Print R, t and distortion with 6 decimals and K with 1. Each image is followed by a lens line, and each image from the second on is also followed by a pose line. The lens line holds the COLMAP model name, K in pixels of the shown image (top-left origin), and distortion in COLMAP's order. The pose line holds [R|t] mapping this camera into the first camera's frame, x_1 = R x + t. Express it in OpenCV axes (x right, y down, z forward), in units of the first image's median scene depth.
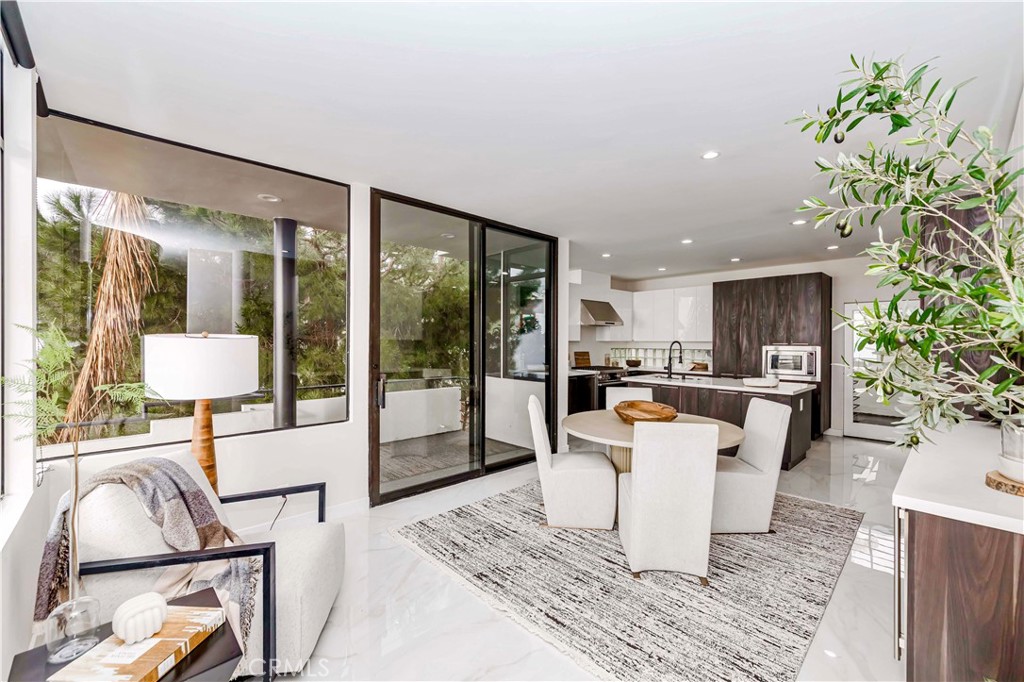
lens RADIAL K [[410.2, 0, 512.0], [0, 410.2, 341.0], [0, 0, 1]] dist [-0.000345, -0.000052]
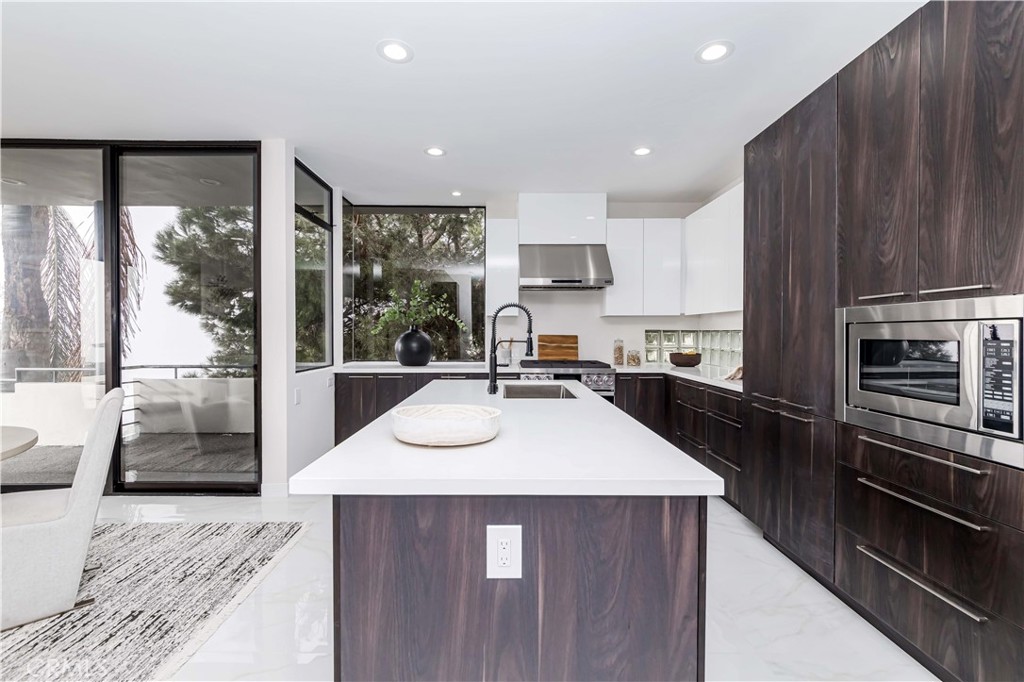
lens RADIAL K [[410.2, 0, 512.0], [0, 410.2, 341.0], [0, 0, 1]] dist [-0.000345, -0.000052]
pose [[0.731804, 0.008150, -0.681466, 0.593240], [0.002308, 0.999893, 0.014438, 0.029247], [0.681511, -0.012139, 0.731707, 0.588790]]
